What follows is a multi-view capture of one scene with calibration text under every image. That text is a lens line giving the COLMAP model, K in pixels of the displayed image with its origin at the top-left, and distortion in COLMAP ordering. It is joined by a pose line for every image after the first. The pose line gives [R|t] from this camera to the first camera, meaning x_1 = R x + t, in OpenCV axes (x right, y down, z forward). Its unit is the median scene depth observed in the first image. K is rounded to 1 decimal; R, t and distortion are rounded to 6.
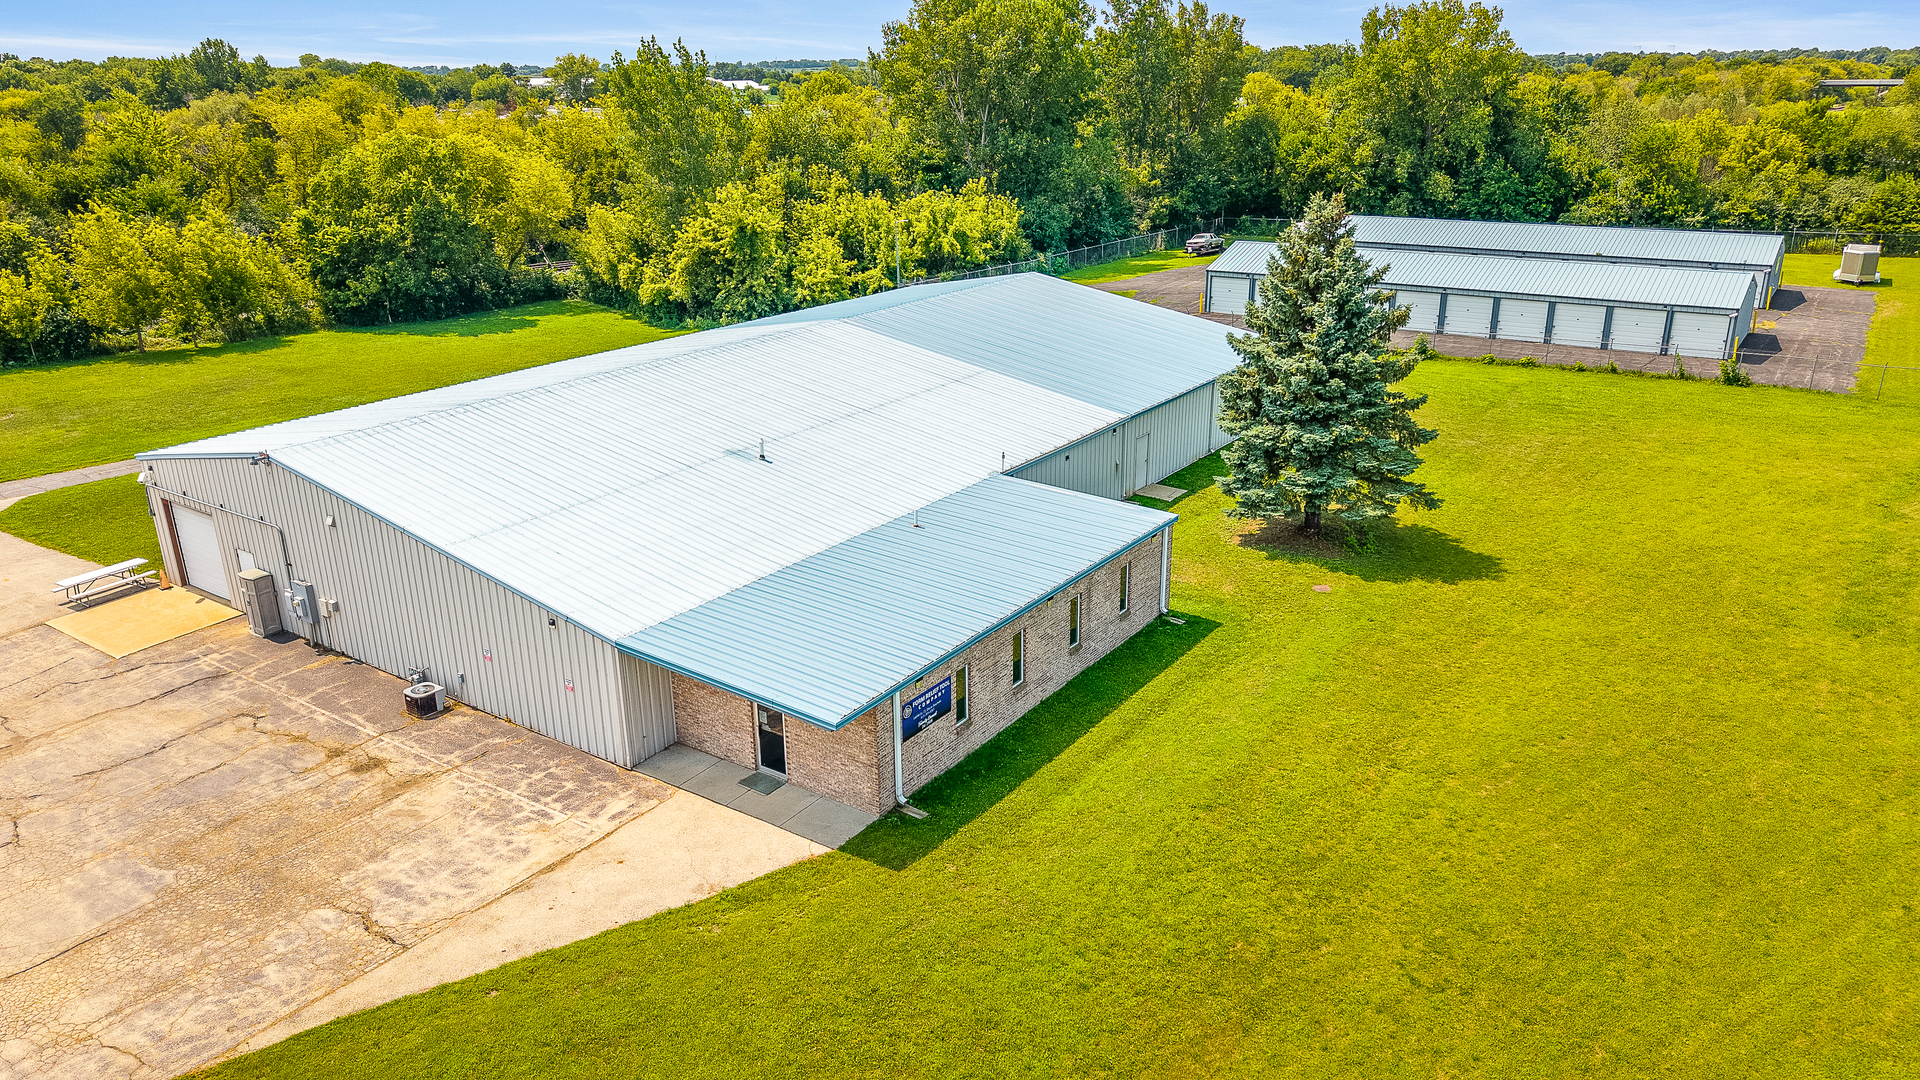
lens RADIAL K [[1313.0, 0, 963.6], [0, 1313.0, 545.9], [0, 0, 1]] dist [0.041221, -0.016591]
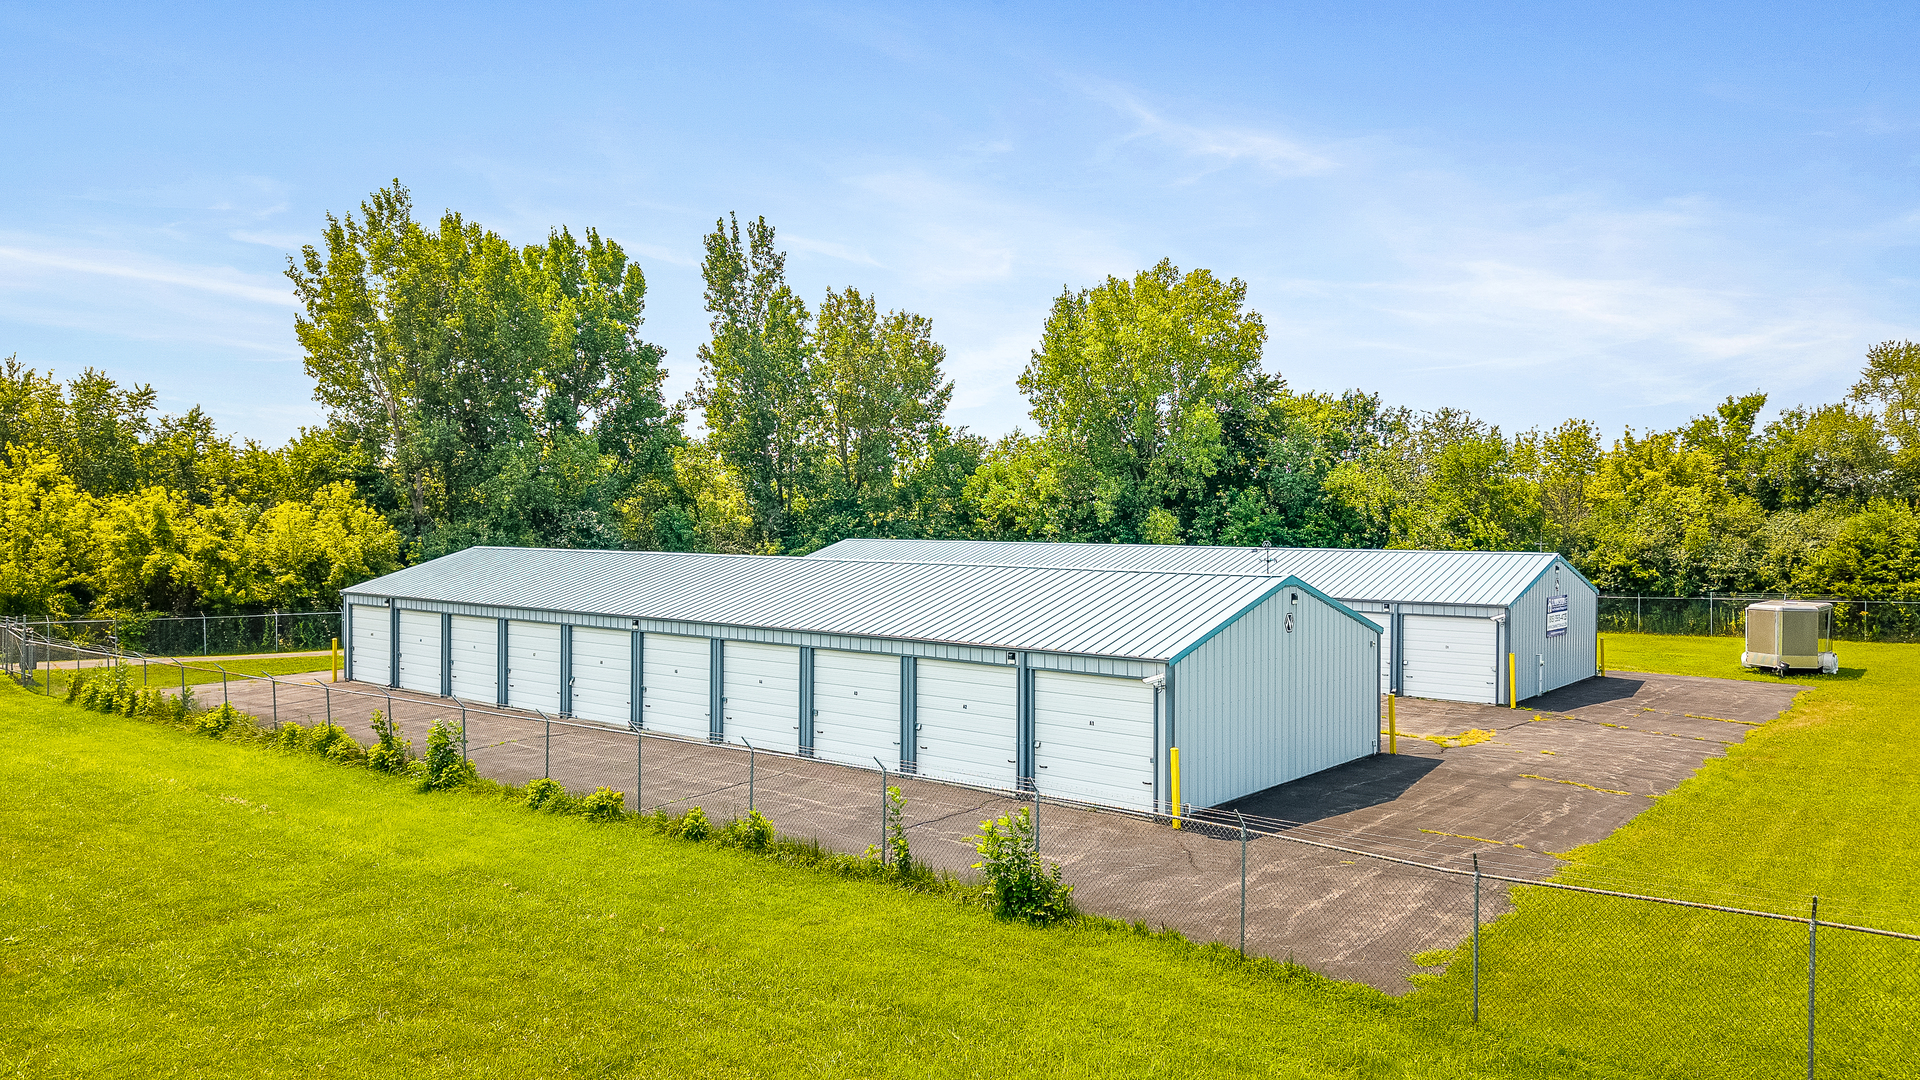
lens RADIAL K [[1313.0, 0, 972.8], [0, 1313.0, 549.9], [0, 0, 1]] dist [0.041221, -0.016591]
pose [[0.996246, 0.018488, -0.084574, 1.136754], [-0.044290, 0.948244, -0.314438, -0.206551], [0.074383, 0.317004, 0.945503, 1.393675]]
